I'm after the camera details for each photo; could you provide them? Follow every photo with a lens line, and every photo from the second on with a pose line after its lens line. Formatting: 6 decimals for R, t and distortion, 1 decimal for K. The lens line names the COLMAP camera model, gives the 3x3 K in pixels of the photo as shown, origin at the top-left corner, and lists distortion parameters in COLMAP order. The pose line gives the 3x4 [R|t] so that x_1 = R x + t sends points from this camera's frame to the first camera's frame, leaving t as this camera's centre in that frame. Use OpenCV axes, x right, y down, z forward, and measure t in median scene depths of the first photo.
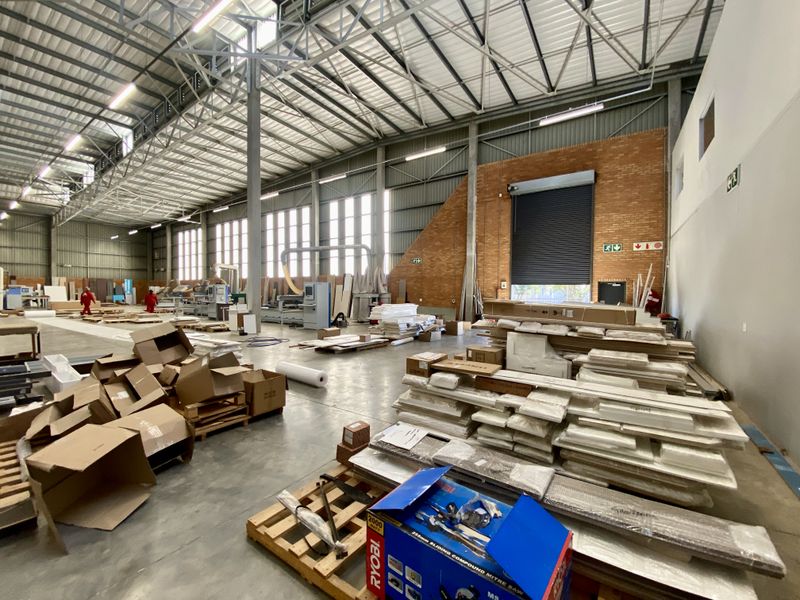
lens RADIAL K [[324.1, 0, 400.6], [0, 324.1, 303.0], [0, 0, 1]] dist [0.004584, -0.013469]
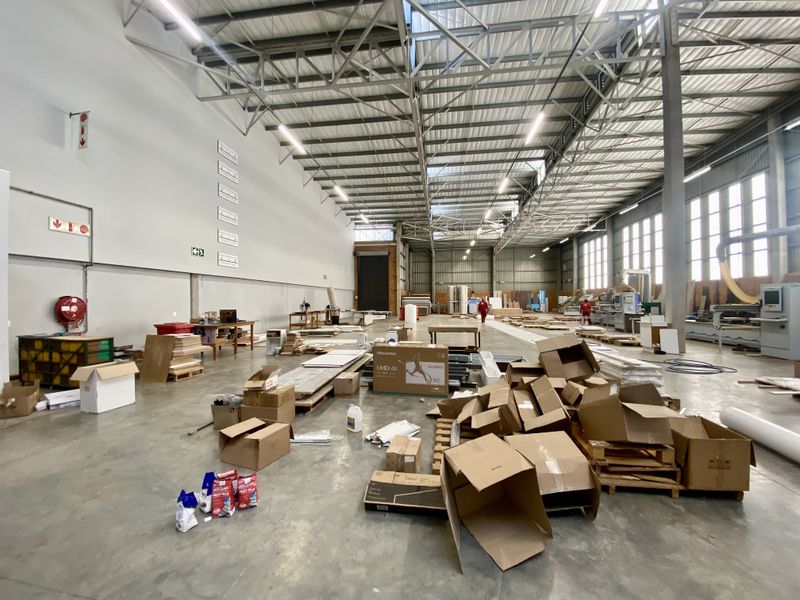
lens RADIAL K [[324.1, 0, 393.7], [0, 324.1, 300.6], [0, 0, 1]] dist [0.004584, -0.013469]
pose [[0.425402, -0.012095, -0.904924, -0.032372], [-0.020222, 0.999534, -0.022866, -0.000810], [0.904778, 0.028027, 0.424959, 0.048211]]
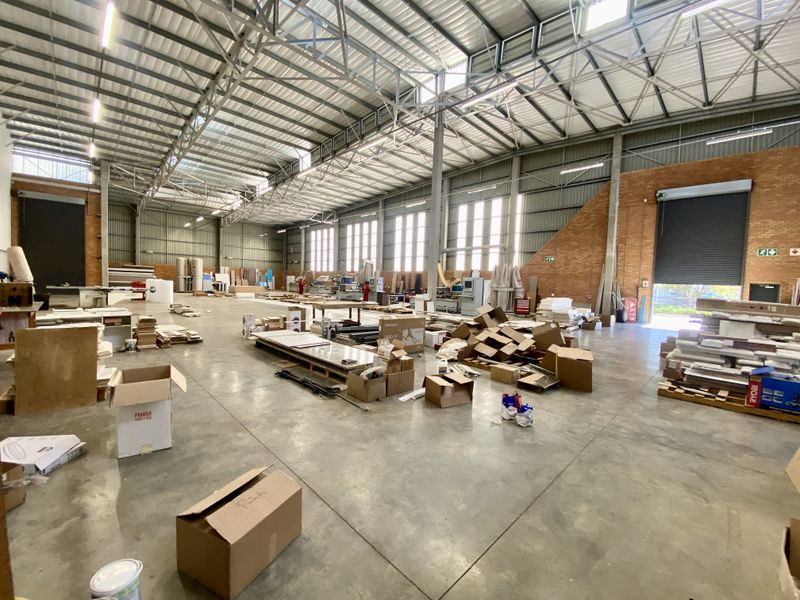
lens RADIAL K [[324.1, 0, 400.8], [0, 324.1, 301.9], [0, 0, 1]] dist [0.004584, -0.013469]
pose [[0.978112, 0.037882, -0.204602, -0.256691], [-0.033837, 0.999157, 0.023233, 0.008455], [0.205309, -0.015801, 0.978570, -0.229641]]
